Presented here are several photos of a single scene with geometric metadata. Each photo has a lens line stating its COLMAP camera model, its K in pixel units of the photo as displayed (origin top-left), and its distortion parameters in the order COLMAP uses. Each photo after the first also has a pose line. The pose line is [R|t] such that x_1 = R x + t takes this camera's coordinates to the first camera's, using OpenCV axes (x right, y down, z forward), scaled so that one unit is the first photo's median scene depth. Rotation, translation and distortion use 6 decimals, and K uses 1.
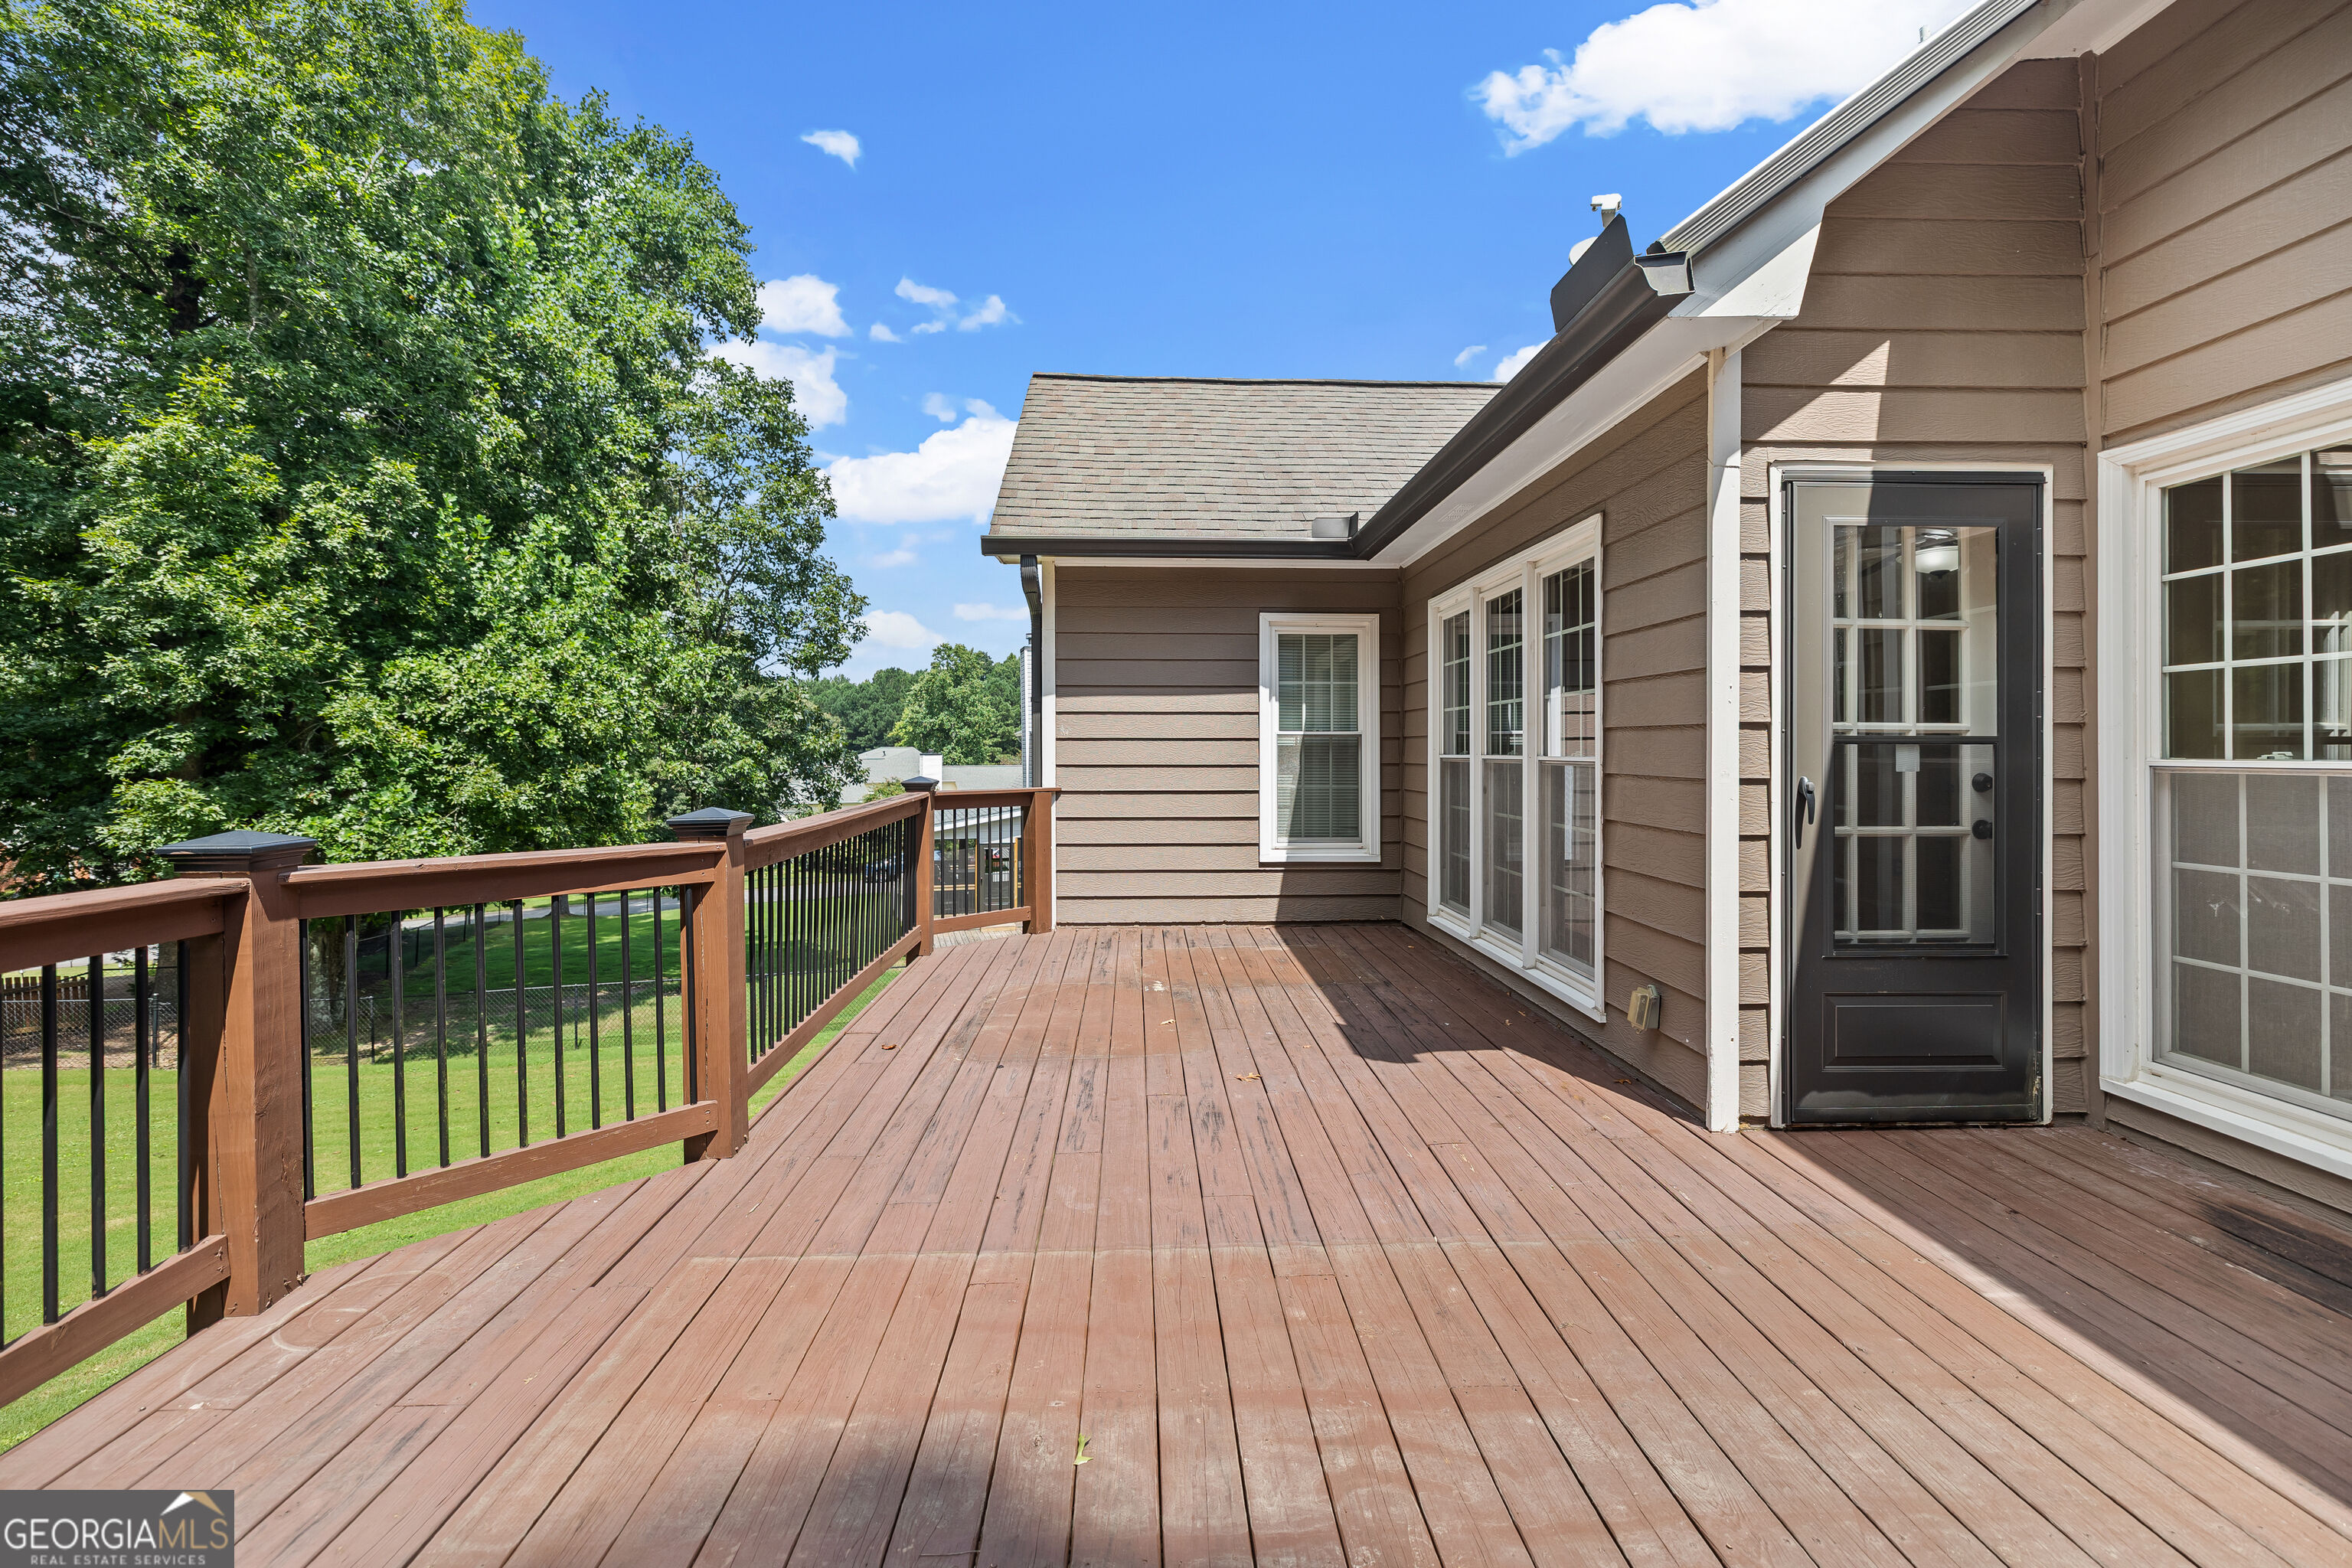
lens RADIAL K [[984.7, 0, 1176.9], [0, 984.7, 771.6], [0, 0, 1]] dist [0.001204, -0.000267]
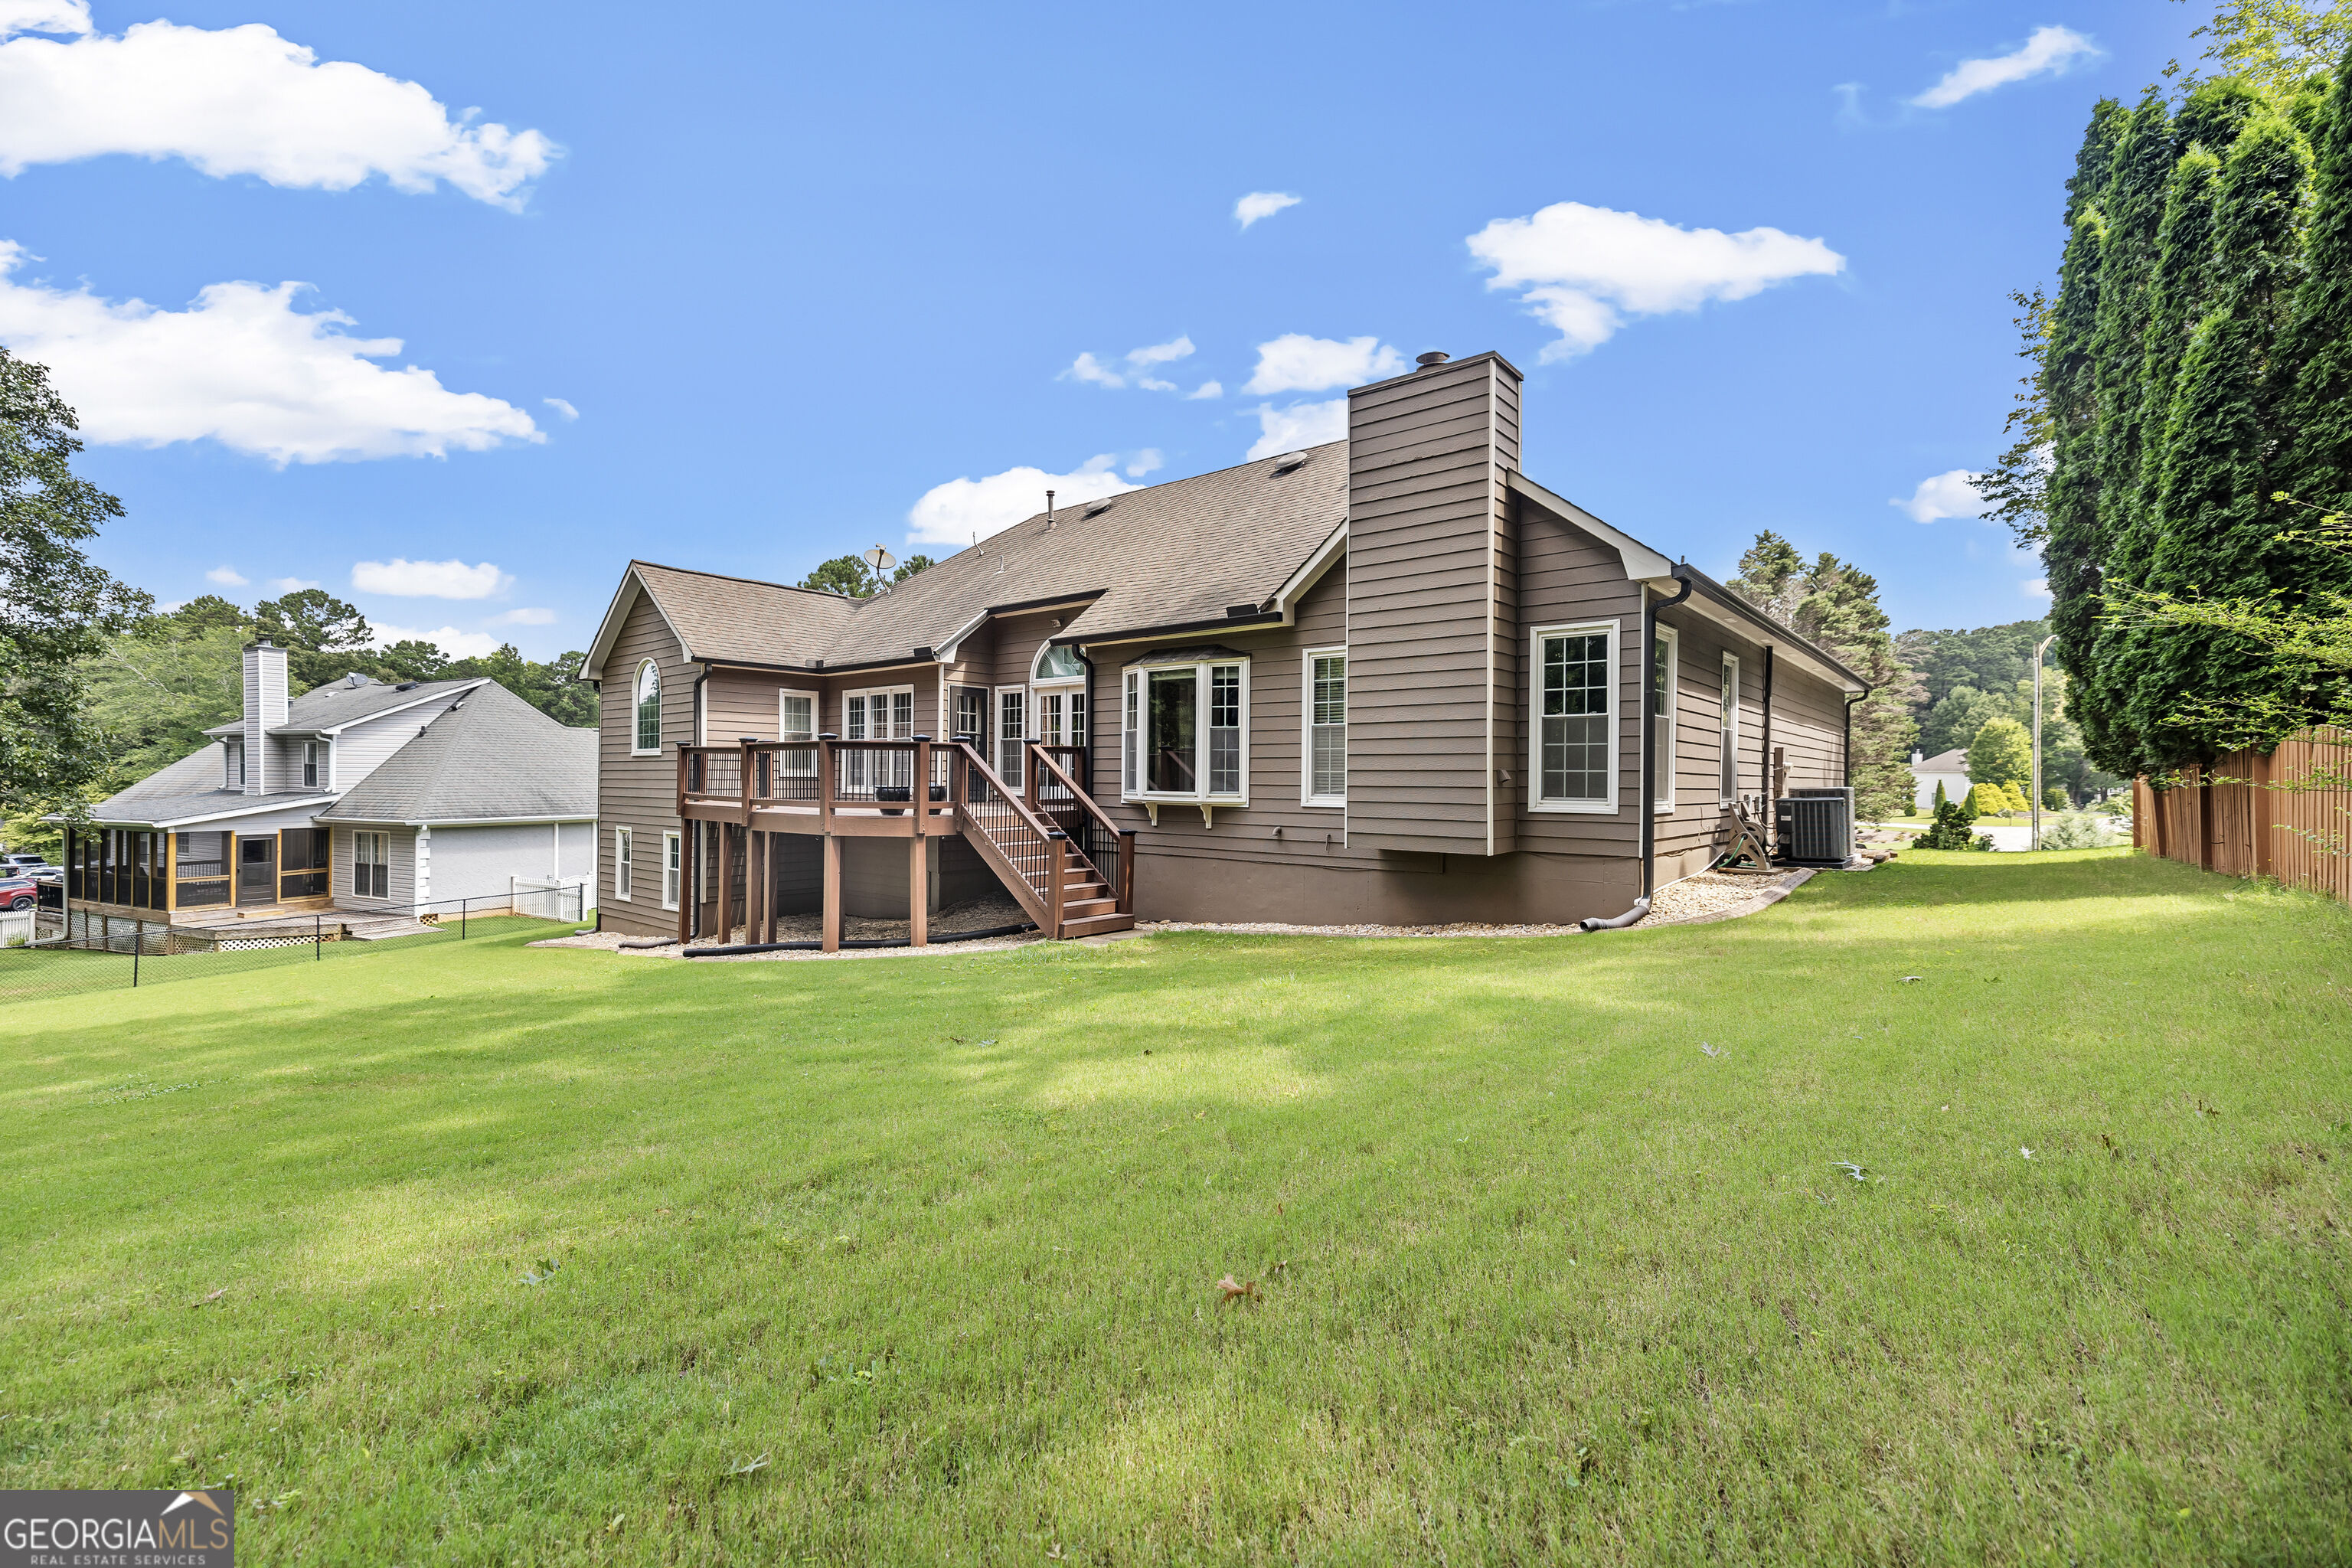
lens RADIAL K [[1014.8, 0, 1171.0], [0, 1014.8, 766.2], [0, 0, 1]] dist [0.003409, 0.000116]
pose [[0.678718, 0.014884, 0.734248, -2.668319], [0.010164, 0.999508, -0.029656, 0.327504], [-0.734329, 0.027591, 0.678233, -3.693661]]
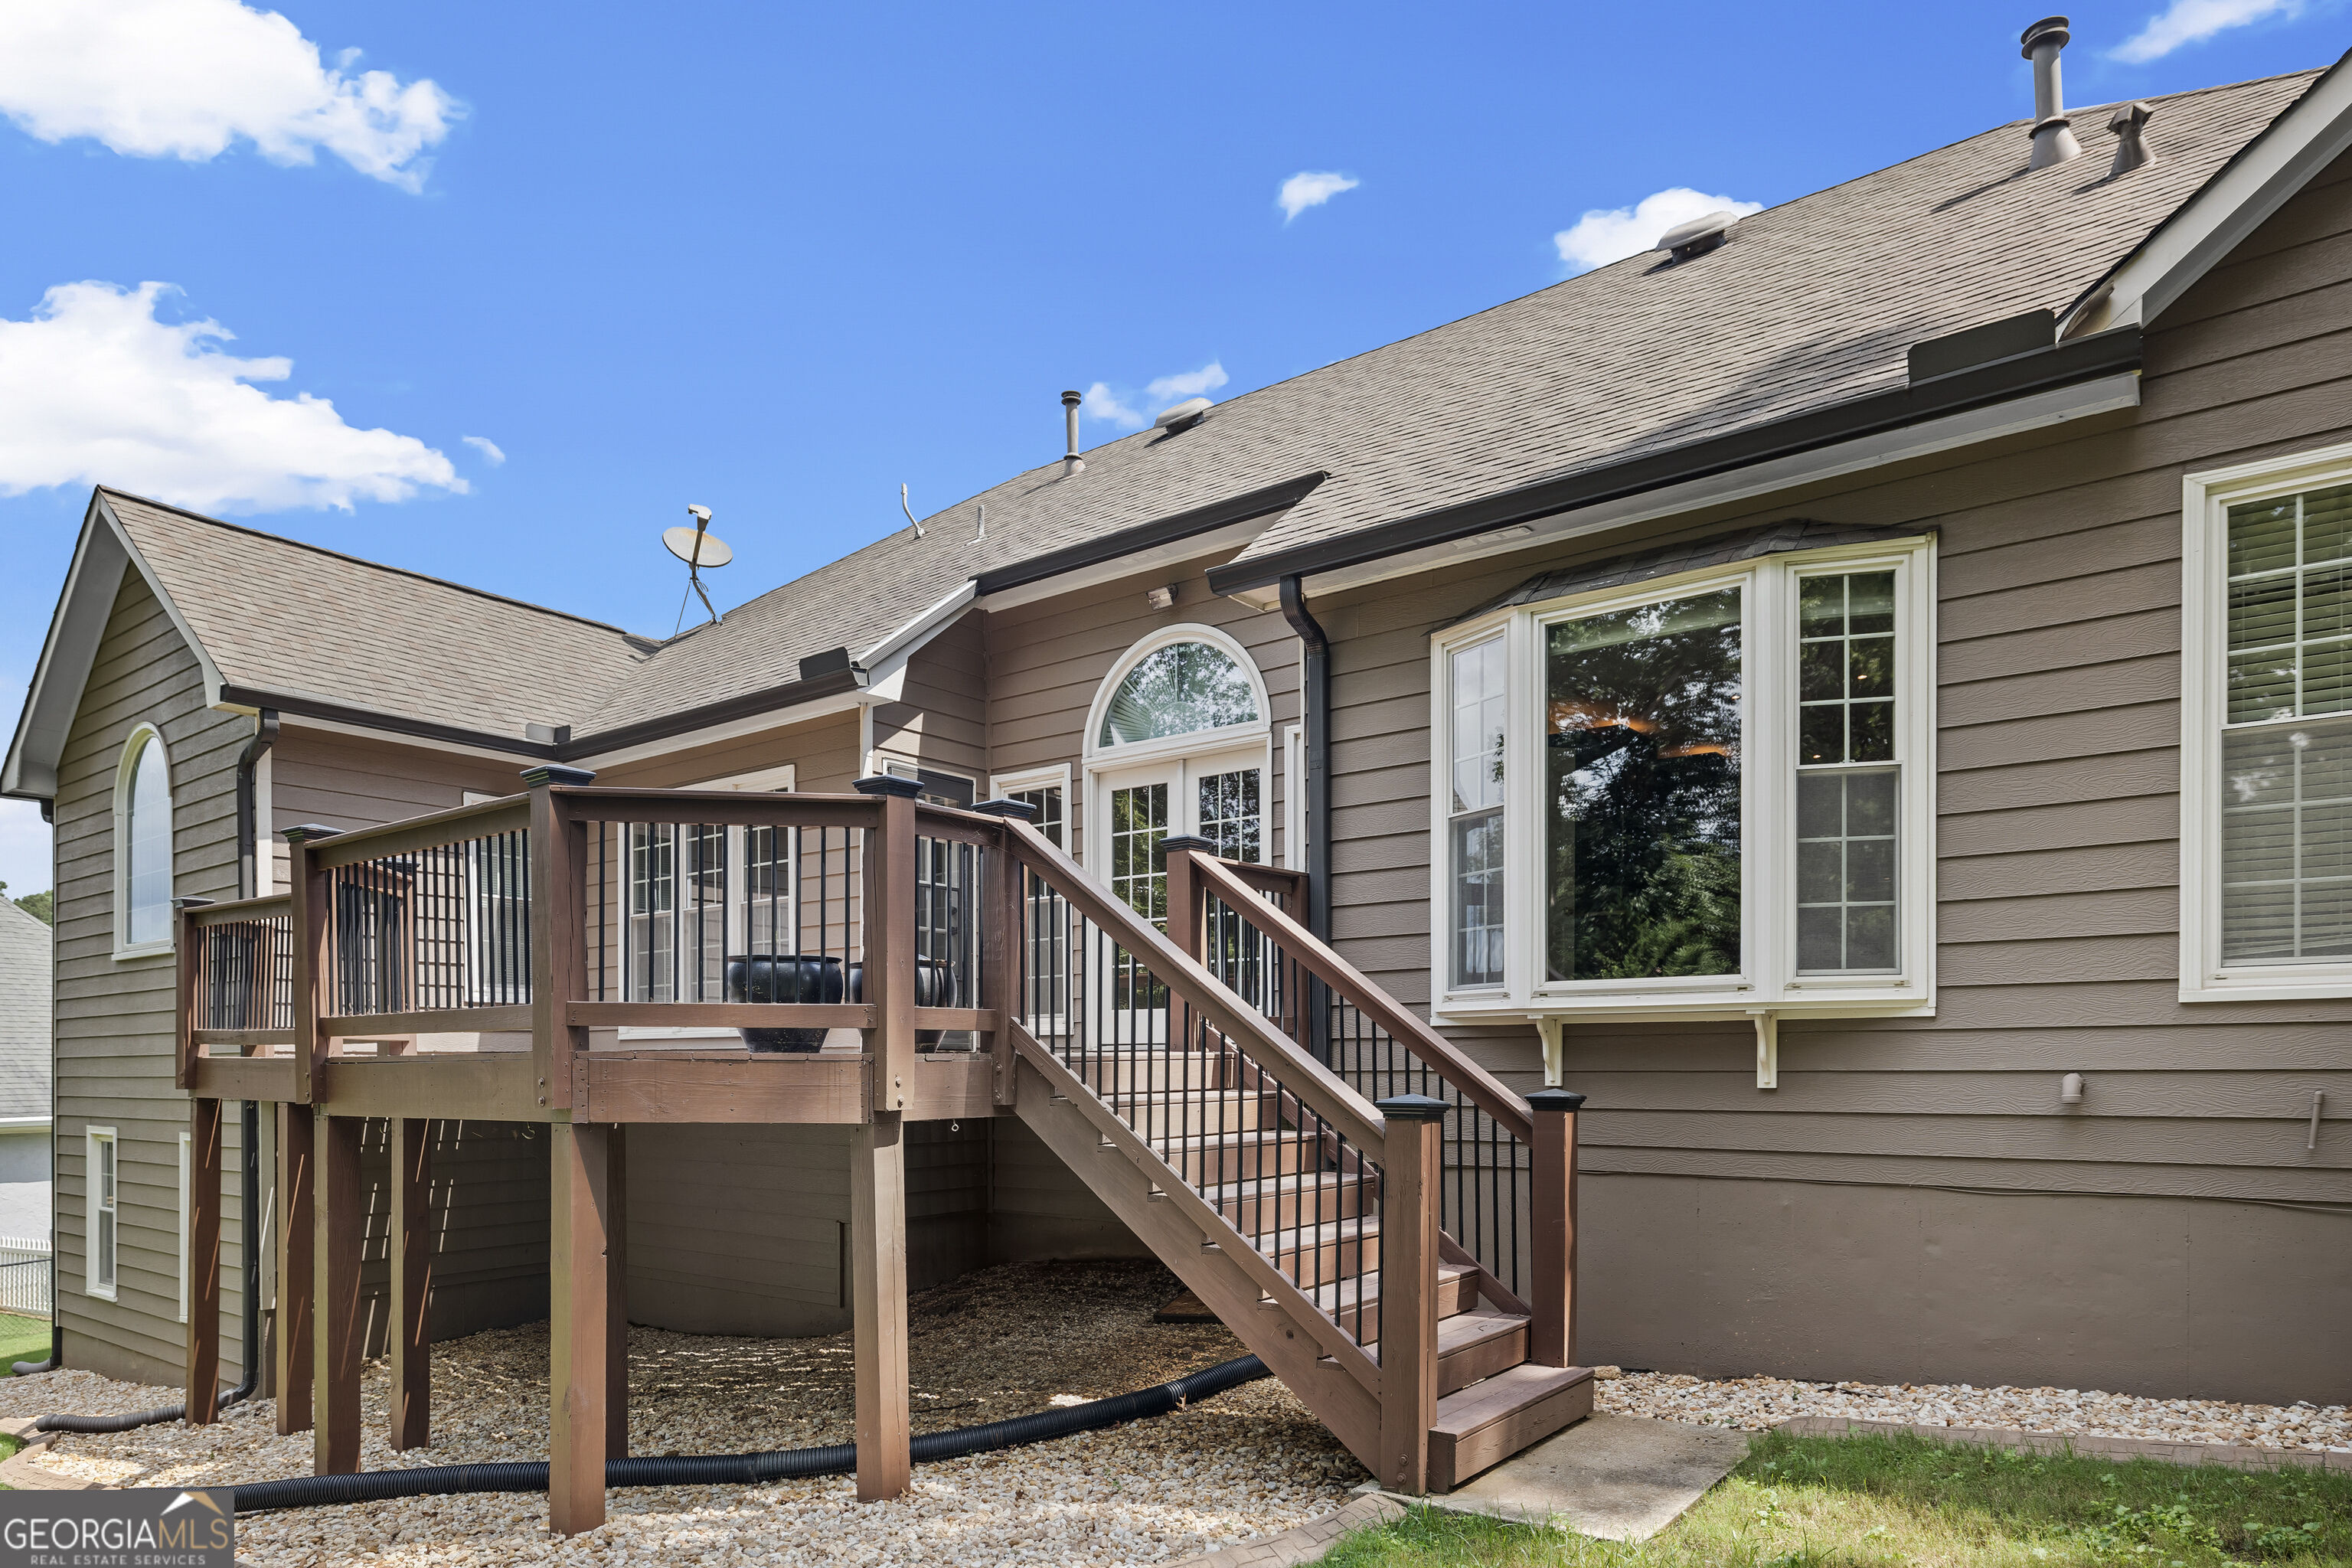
lens RADIAL K [[1363.8, 0, 1176.0], [0, 1363.8, 784.0], [0, 0, 1]] dist [-0.001055, -0.000506]
pose [[0.632427, 0.163674, 0.757131, -1.266118], [0.018246, 0.974004, -0.225797, 0.443482], [-0.774405, 0.156614, 0.613000, -1.360286]]
